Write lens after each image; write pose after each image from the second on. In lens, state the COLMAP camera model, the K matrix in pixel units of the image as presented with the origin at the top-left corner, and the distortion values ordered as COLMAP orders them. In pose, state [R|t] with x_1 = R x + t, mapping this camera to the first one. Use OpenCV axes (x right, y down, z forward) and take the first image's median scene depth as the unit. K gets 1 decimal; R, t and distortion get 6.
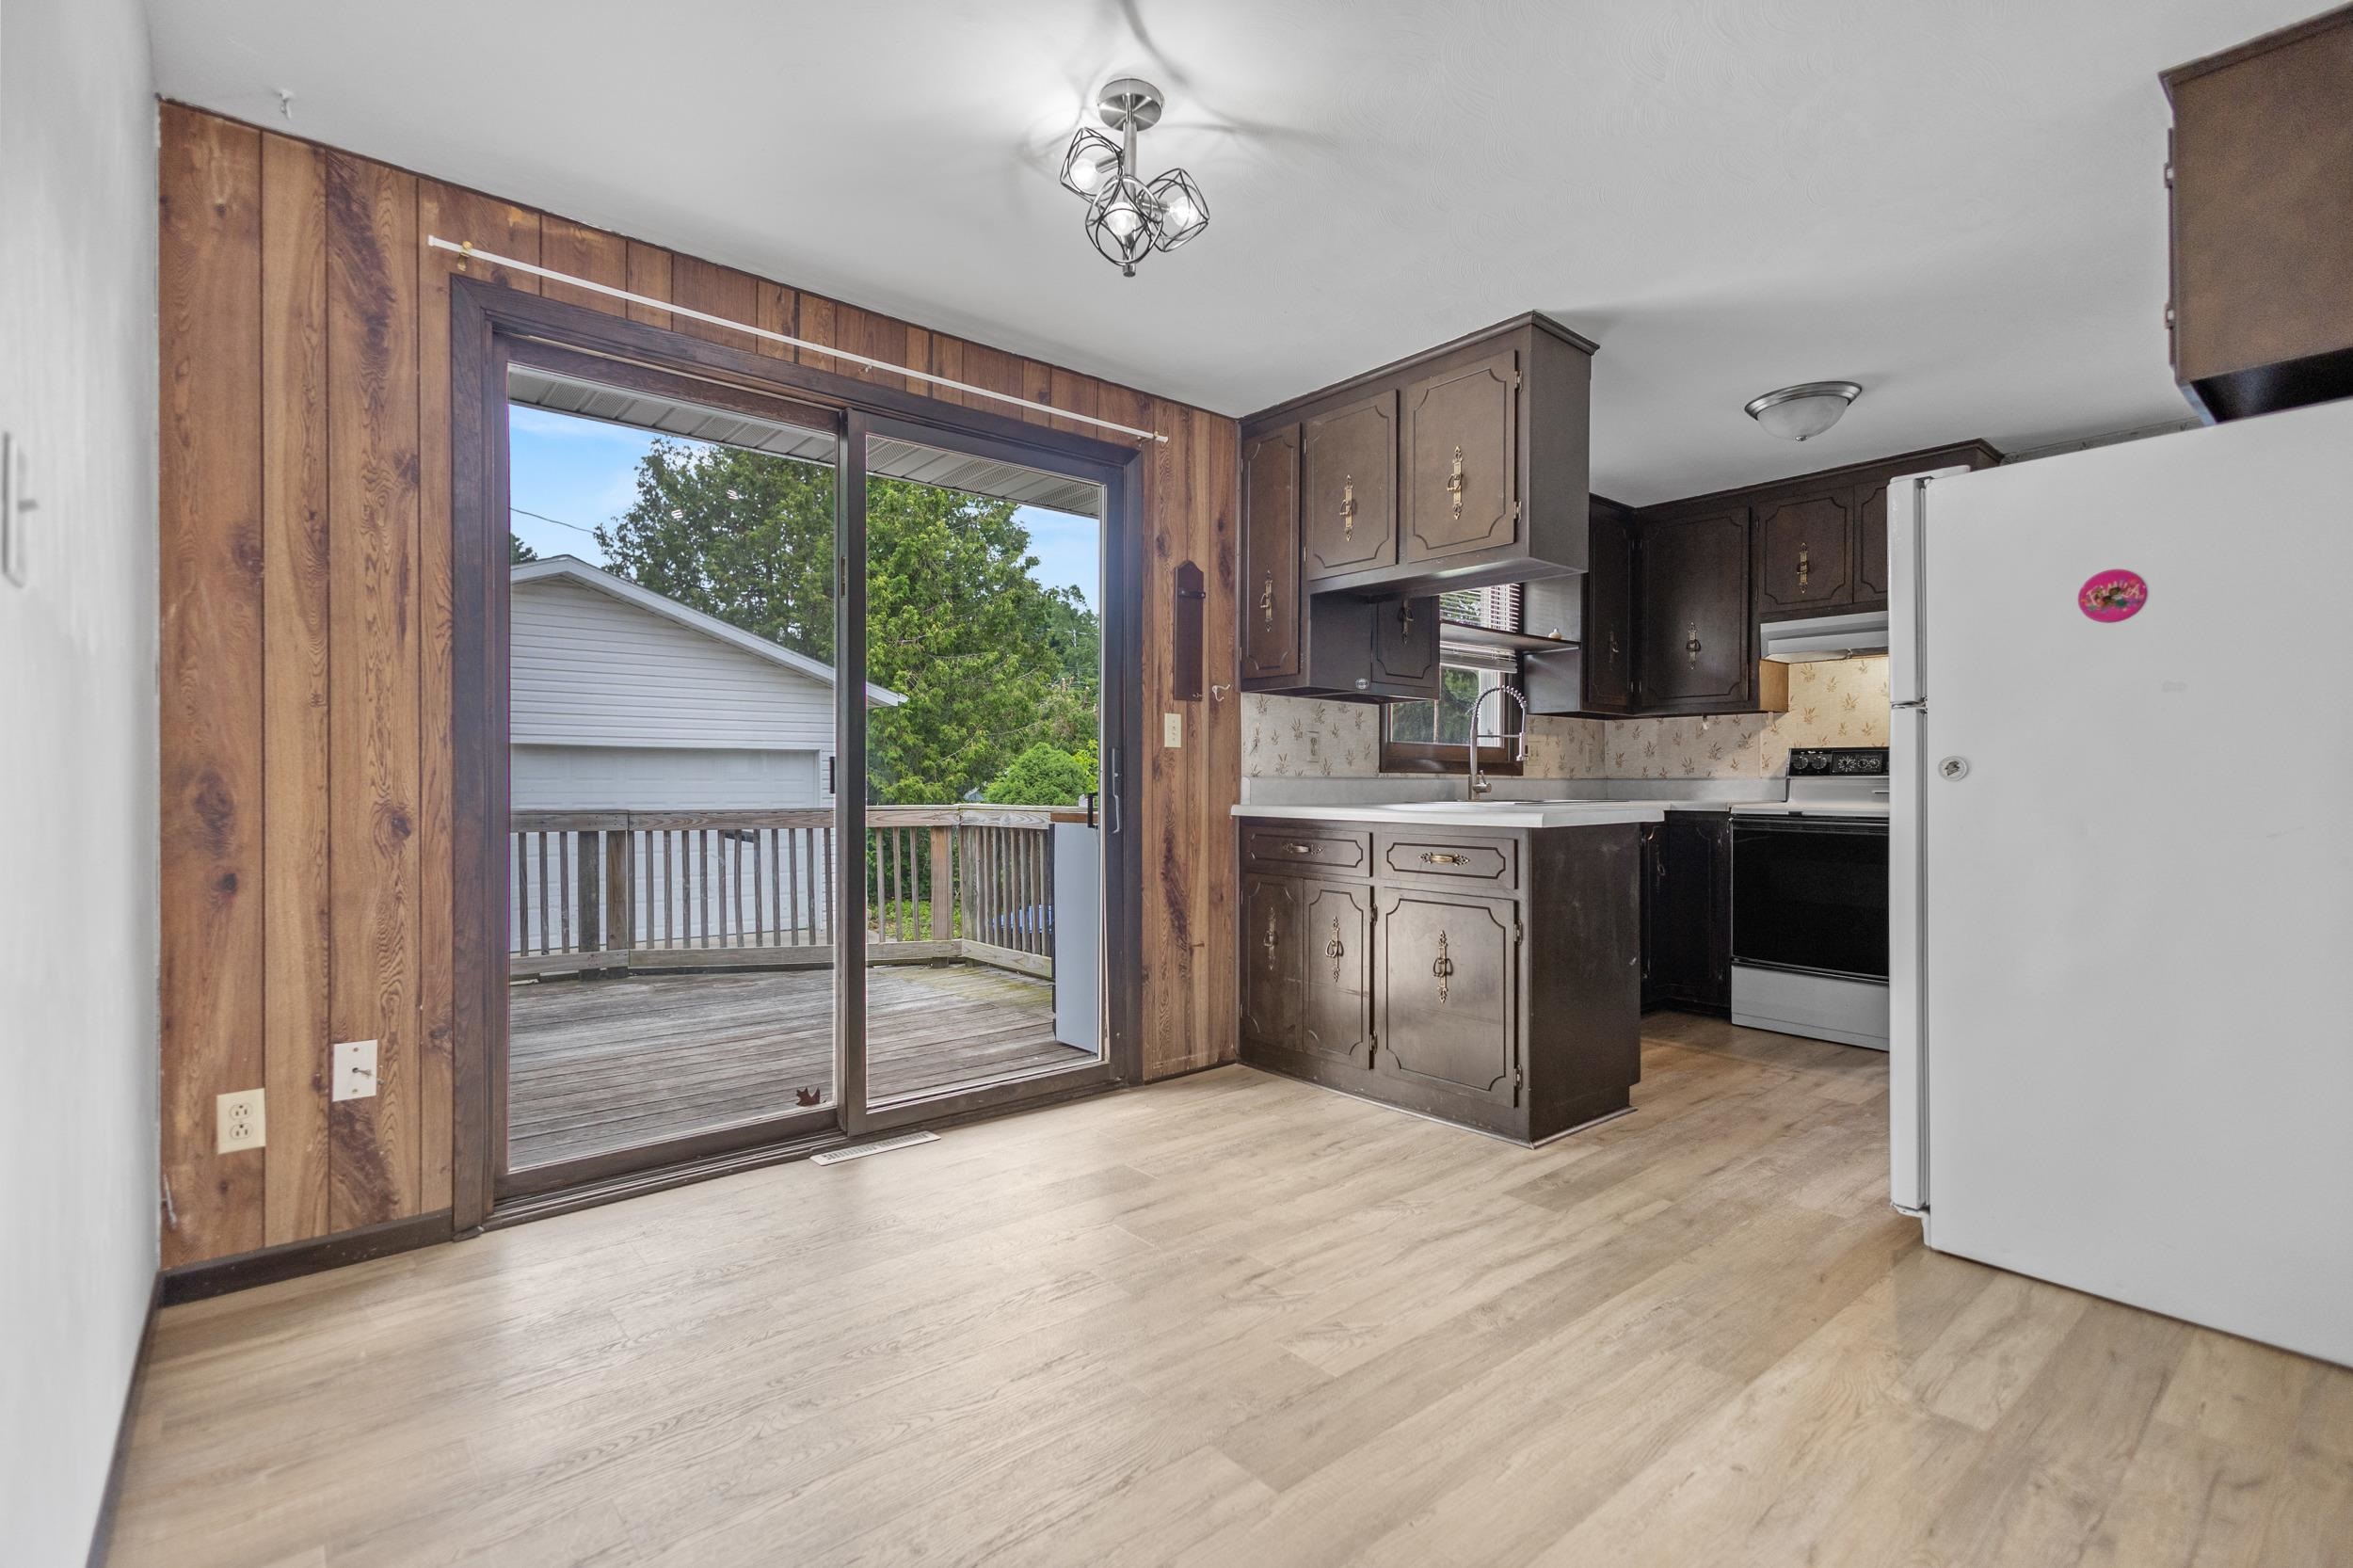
lens RADIAL K [[1107.0, 0, 1176.5], [0, 1107.0, 784.0], [0, 0, 1]] dist [-0.001056, -0.003227]
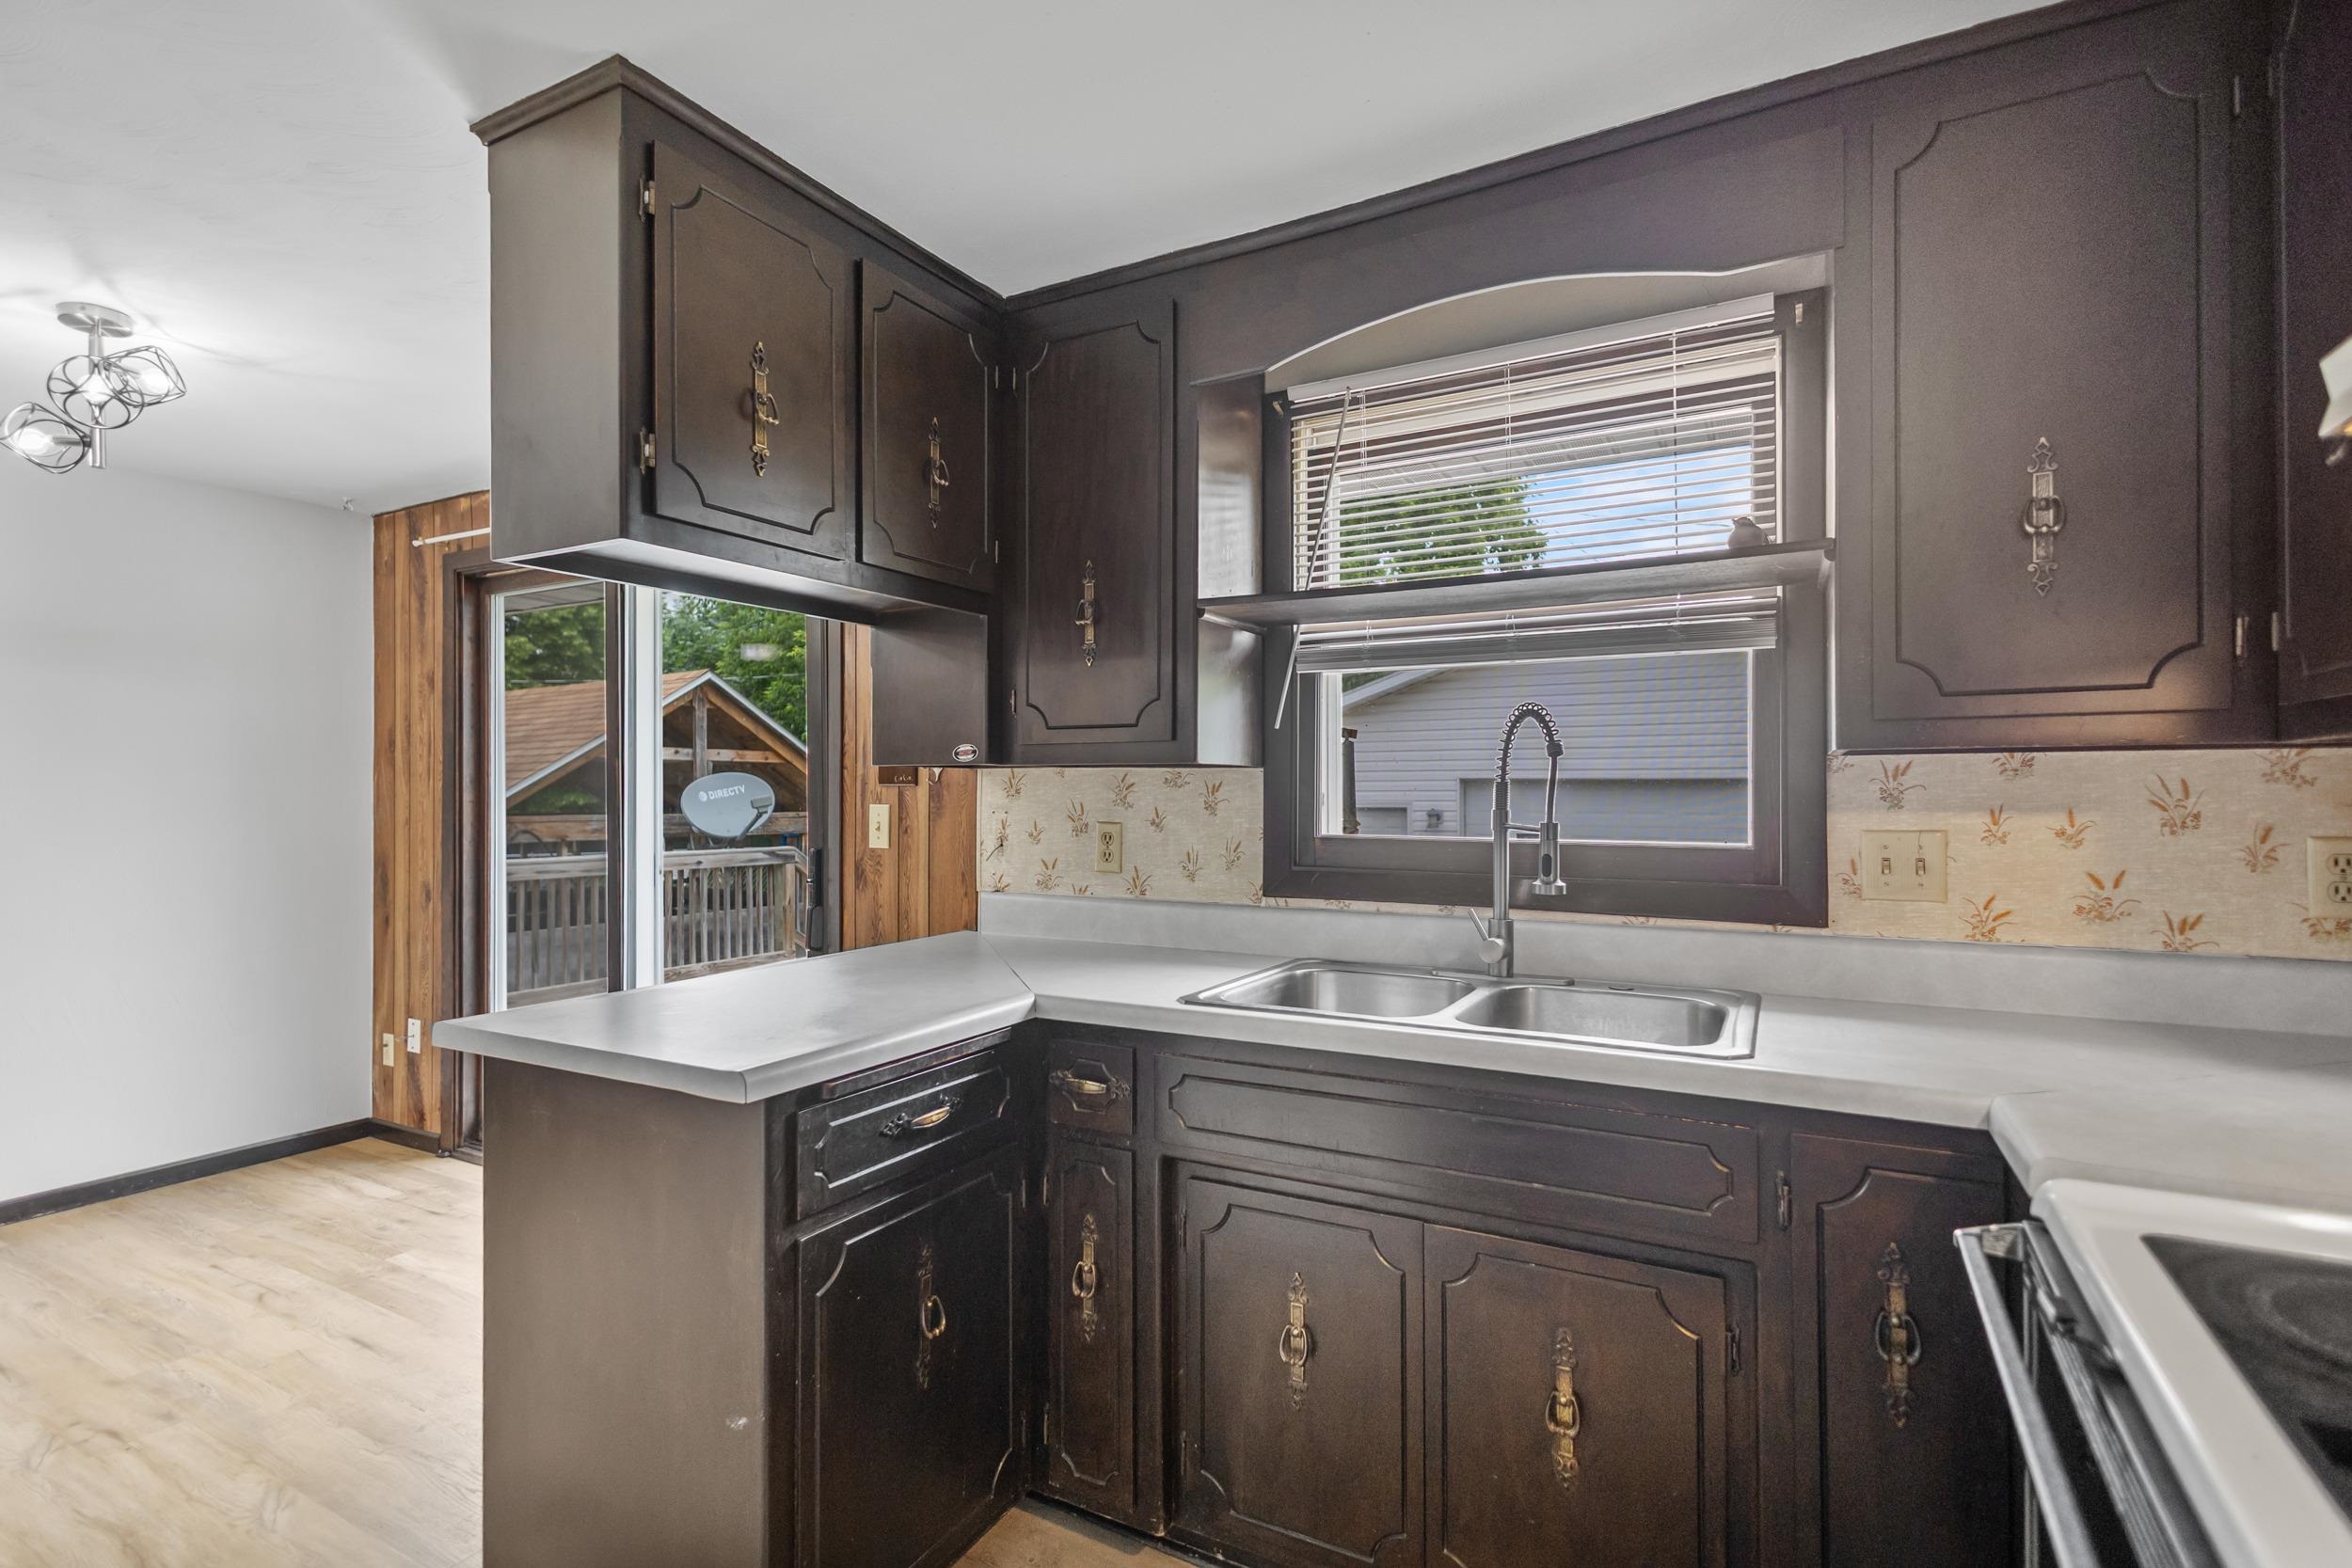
lens RADIAL K [[1106.5, 0, 1176.0], [0, 1106.5, 784.0], [0, 0, 1]] dist [-0.001056, -0.003227]
pose [[0.348788, -0.011246, -0.937134, 0.718843], [0.001555, 0.999934, -0.011421, -0.062556], [0.937200, 0.002526, 0.348782, 0.843890]]
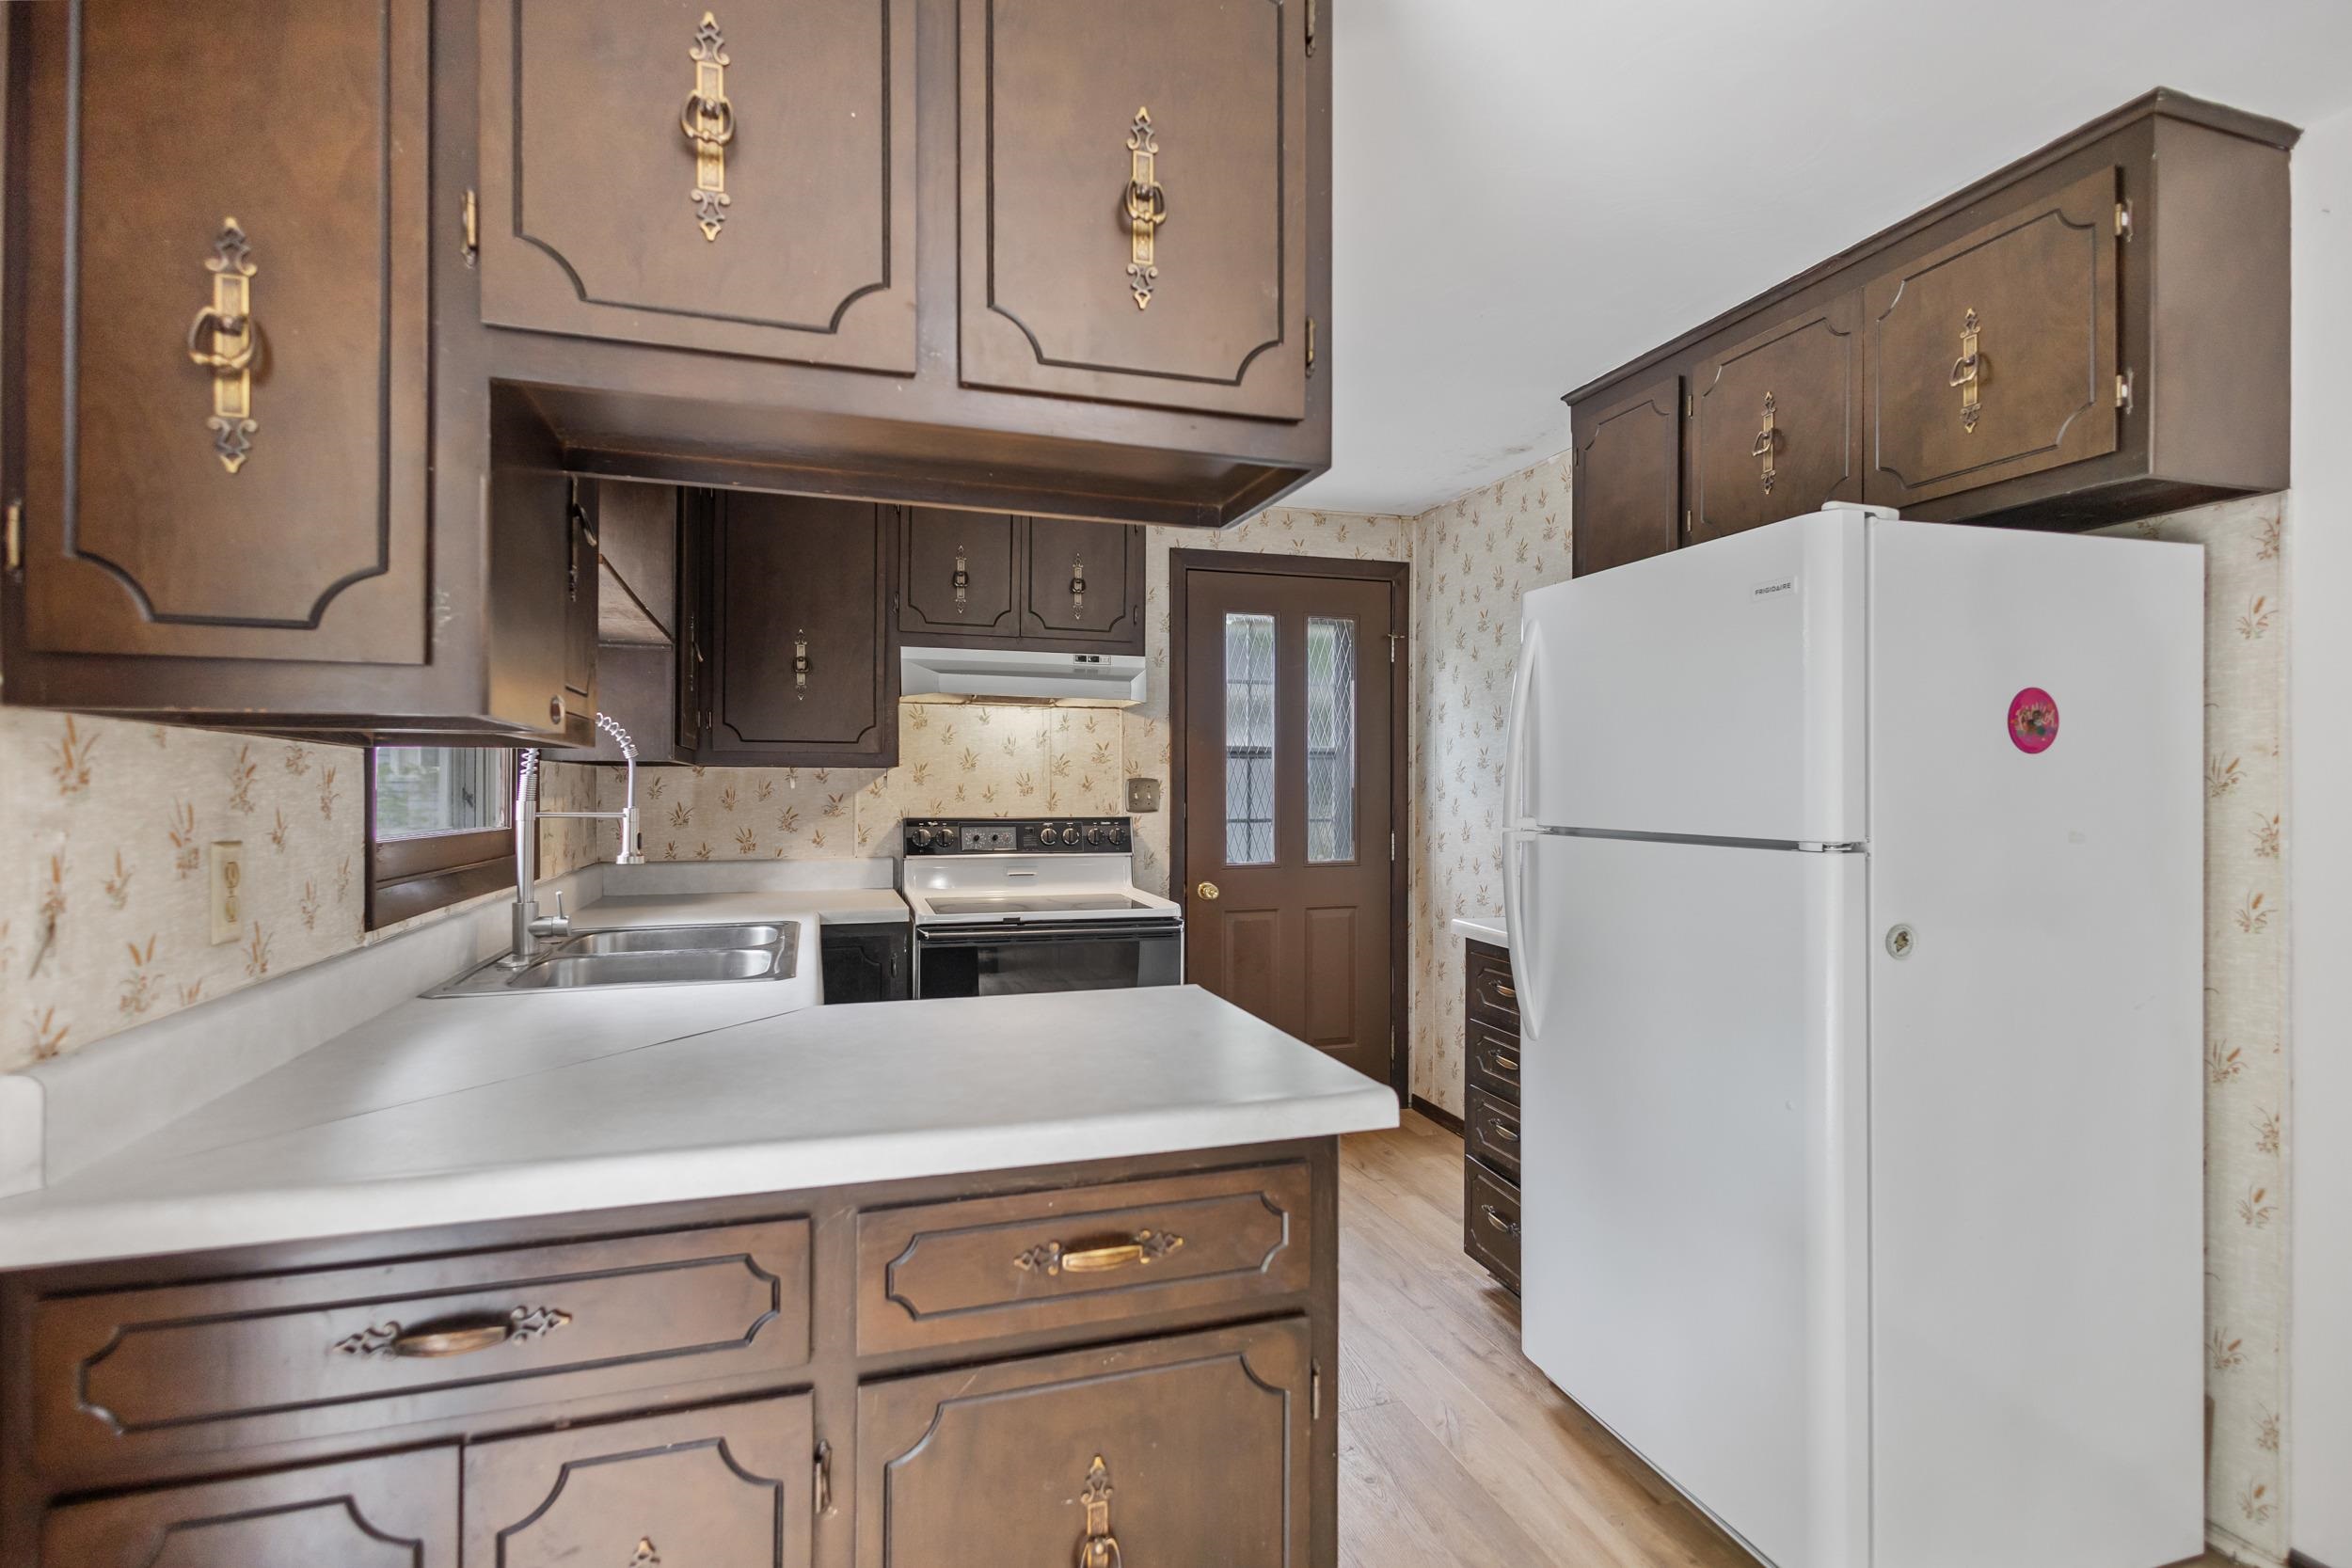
lens RADIAL K [[1072.4, 0, 1176.0], [0, 1072.4, 784.0], [0, 0, 1]] dist [0.005725, -0.000171]
pose [[0.370666, 0.000840, 0.928766, -0.053711], [-0.000152, 1.000000, -0.000844, -0.064205], [-0.928766, 0.000171, 0.370666, 0.668989]]
